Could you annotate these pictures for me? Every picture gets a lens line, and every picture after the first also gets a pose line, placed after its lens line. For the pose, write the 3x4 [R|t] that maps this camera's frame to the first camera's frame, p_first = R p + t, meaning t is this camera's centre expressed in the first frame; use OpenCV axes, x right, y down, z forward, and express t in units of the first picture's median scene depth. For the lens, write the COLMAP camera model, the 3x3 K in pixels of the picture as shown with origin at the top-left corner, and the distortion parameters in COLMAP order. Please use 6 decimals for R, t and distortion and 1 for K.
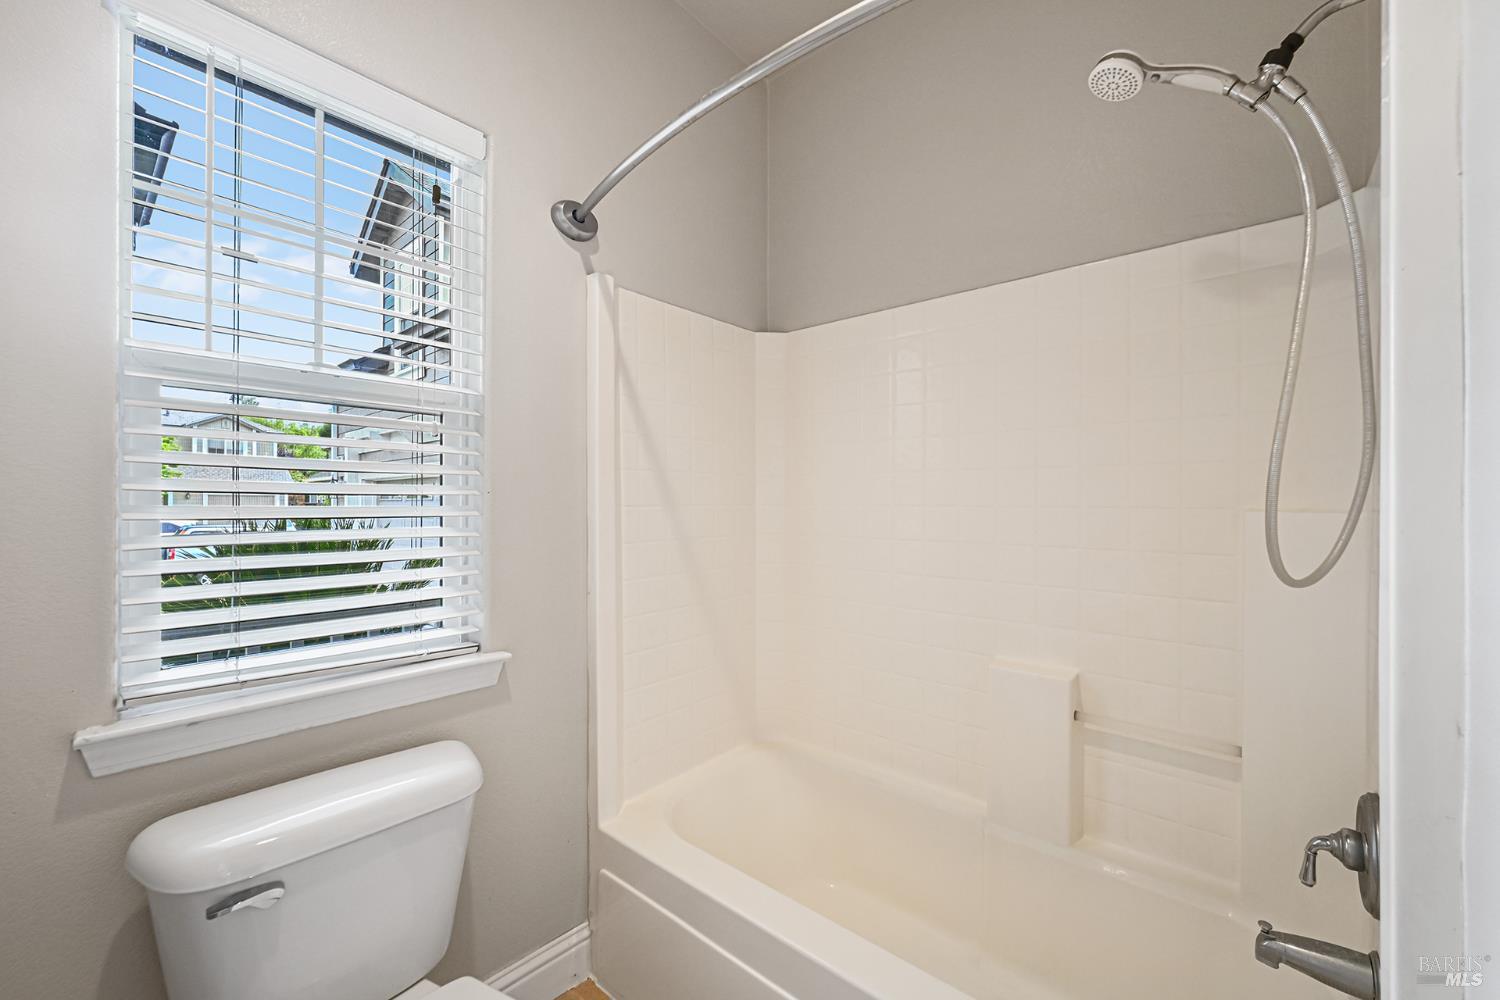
lens RADIAL K [[594.7, 0, 761.2], [0, 594.7, 498.6], [0, 0, 1]] dist [-0.000396, 0.000045]
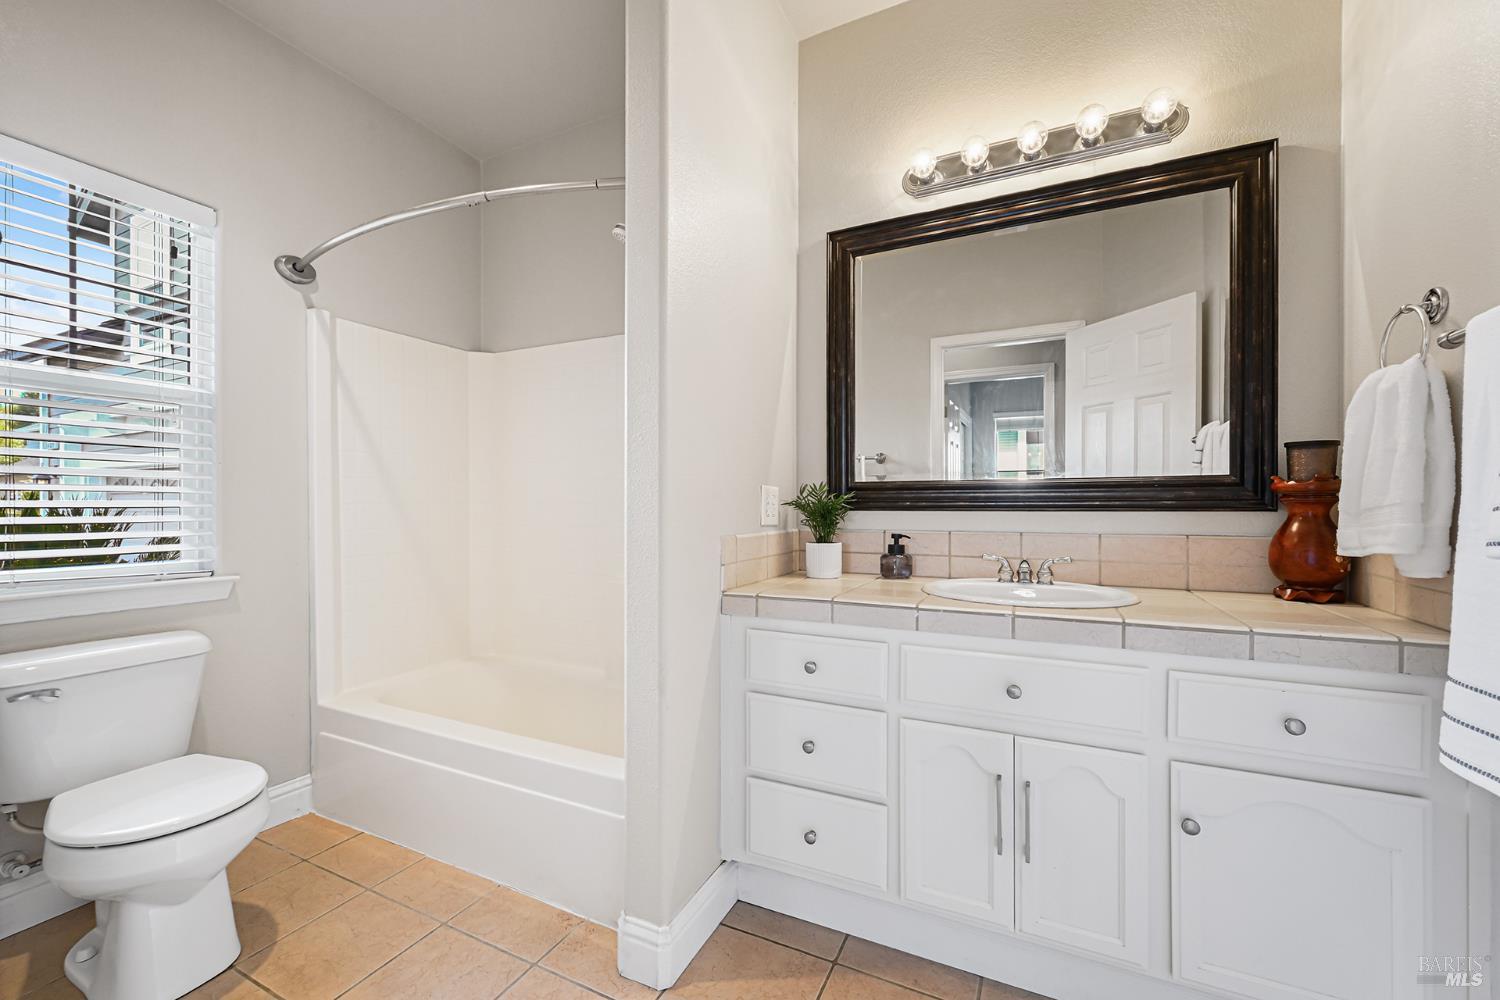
lens RADIAL K [[594.7, 0, 749.3], [0, 594.7, 503.5], [0, 0, 1]] dist [-0.000396, 0.000045]
pose [[0.968254, -0.004458, 0.249929, 0.363068], [0.003143, 0.999979, 0.005664, 0.072952], [-0.249949, -0.004698, 0.968248, -0.611071]]
